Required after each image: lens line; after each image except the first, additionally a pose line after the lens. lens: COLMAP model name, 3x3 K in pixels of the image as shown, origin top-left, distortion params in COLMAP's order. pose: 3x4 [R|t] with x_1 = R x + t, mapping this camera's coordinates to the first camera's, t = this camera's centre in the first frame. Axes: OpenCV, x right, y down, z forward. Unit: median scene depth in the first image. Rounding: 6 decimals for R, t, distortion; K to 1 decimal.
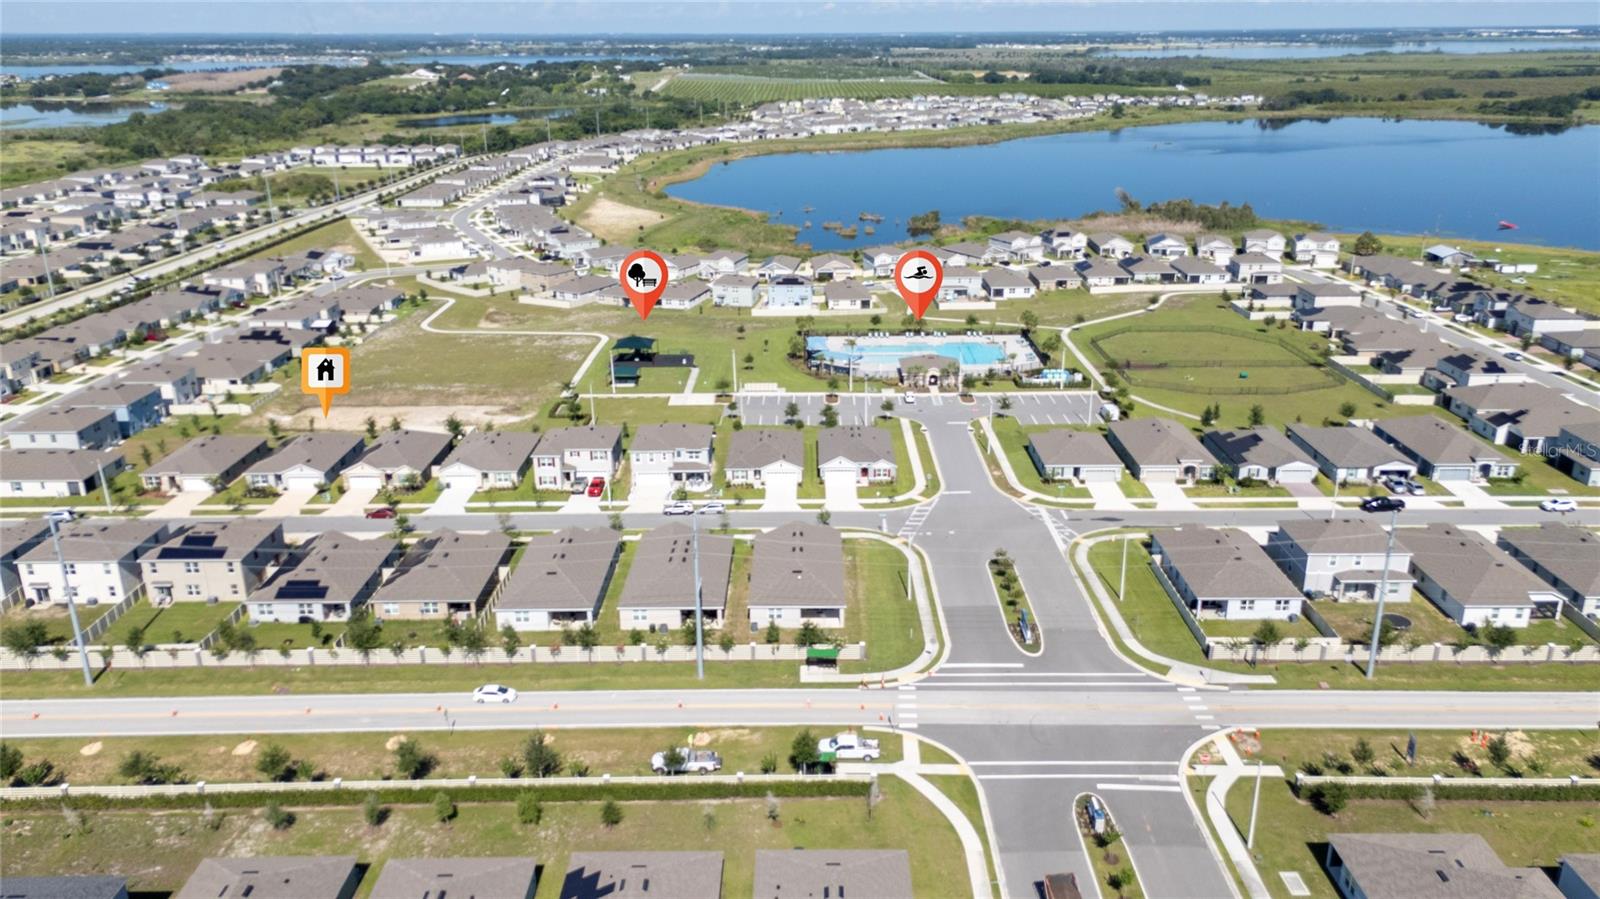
lens RADIAL K [[1167.8, 0, 803.4], [0, 1167.8, 454.4], [0, 0, 1]] dist [0.083121, -0.078170]
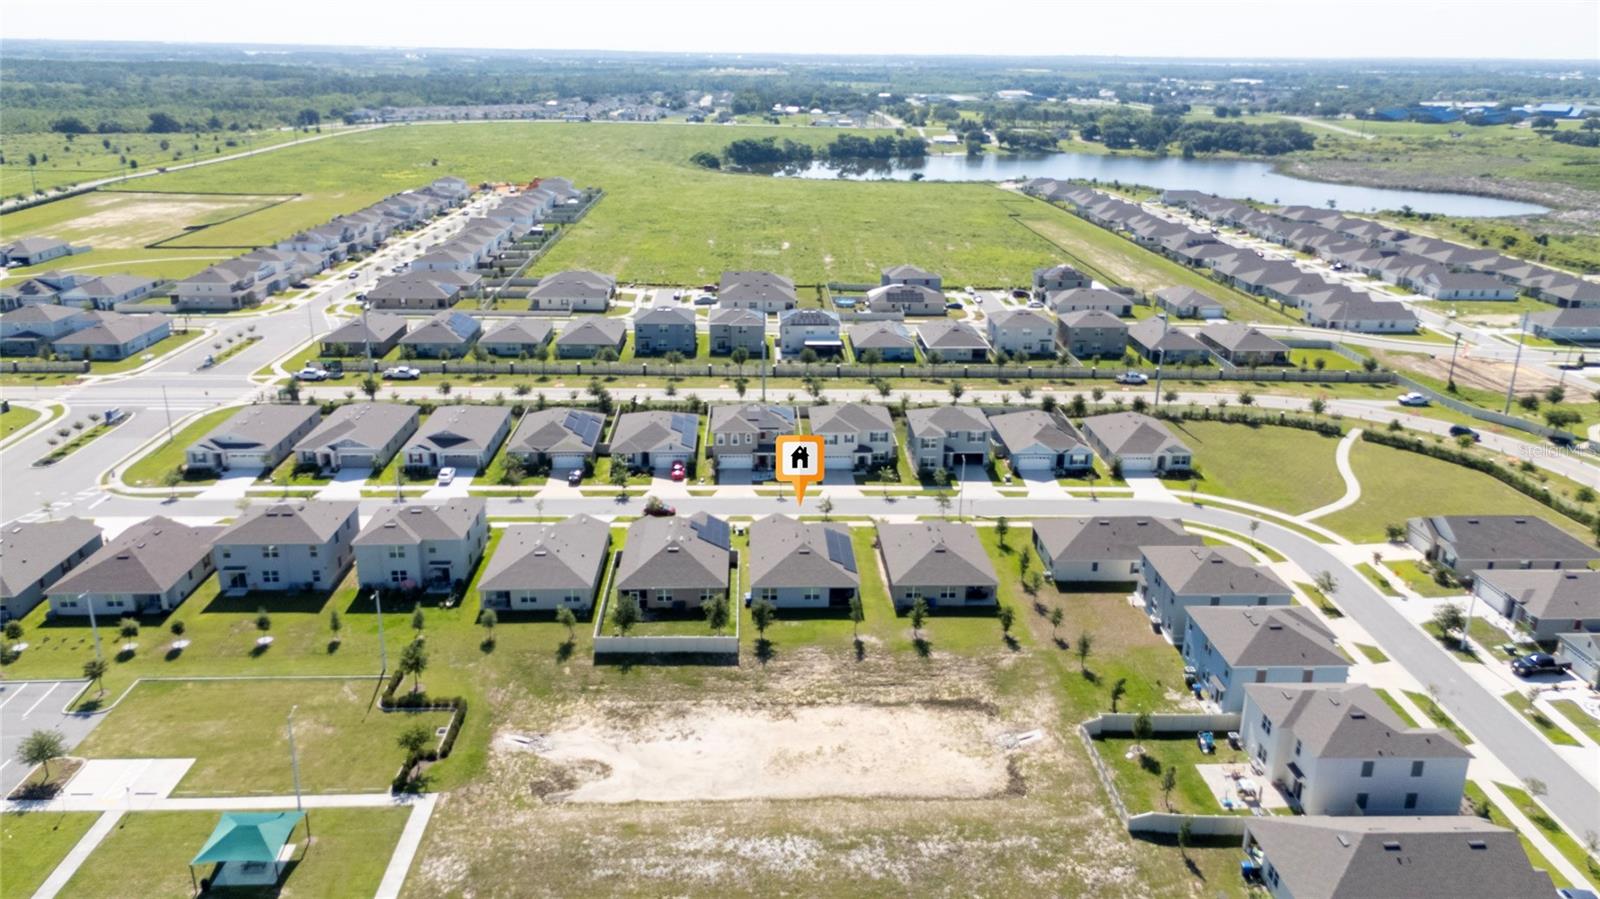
lens RADIAL K [[1167.8, 0, 803.4], [0, 1167.8, 454.4], [0, 0, 1]] dist [0.083121, -0.078170]
pose [[-0.998817, 0.009439, -0.047702, -0.179027], [-0.022628, 0.778072, 0.627768, -0.231607], [0.043041, 0.628105, -0.776938, 0.704016]]
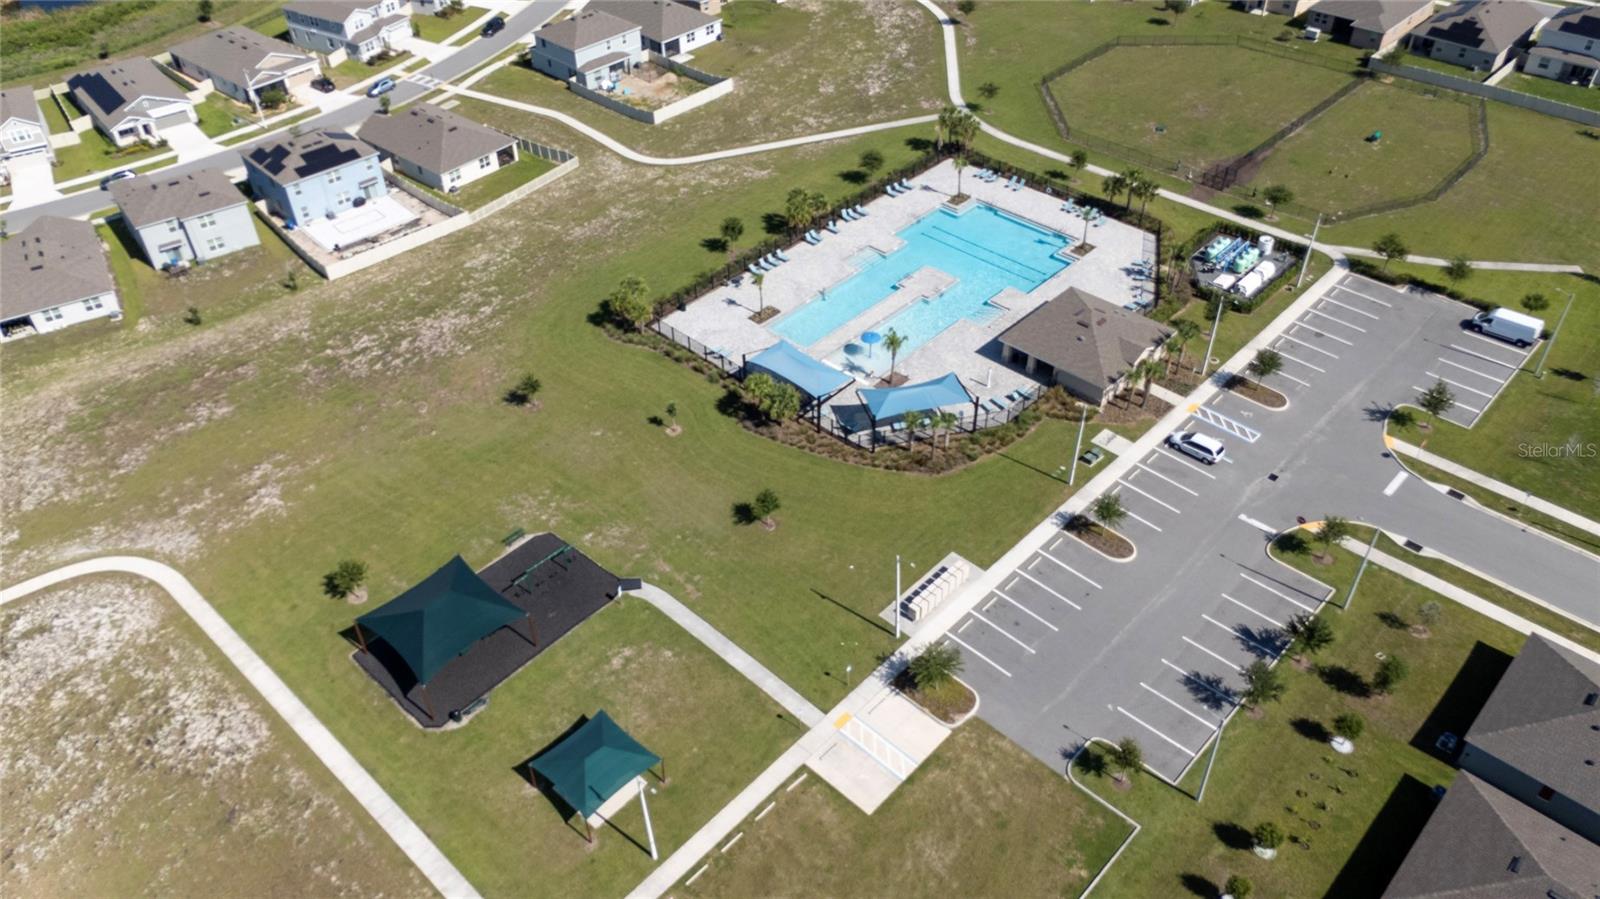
lens RADIAL K [[1167.8, 0, 803.4], [0, 1167.8, 454.4], [0, 0, 1]] dist [0.083121, -0.078170]
pose [[0.683097, -0.477747, 0.552391, -0.146029], [0.256053, 0.865017, 0.431488, -0.154984], [-0.683970, -0.153307, 0.713219, 0.428508]]
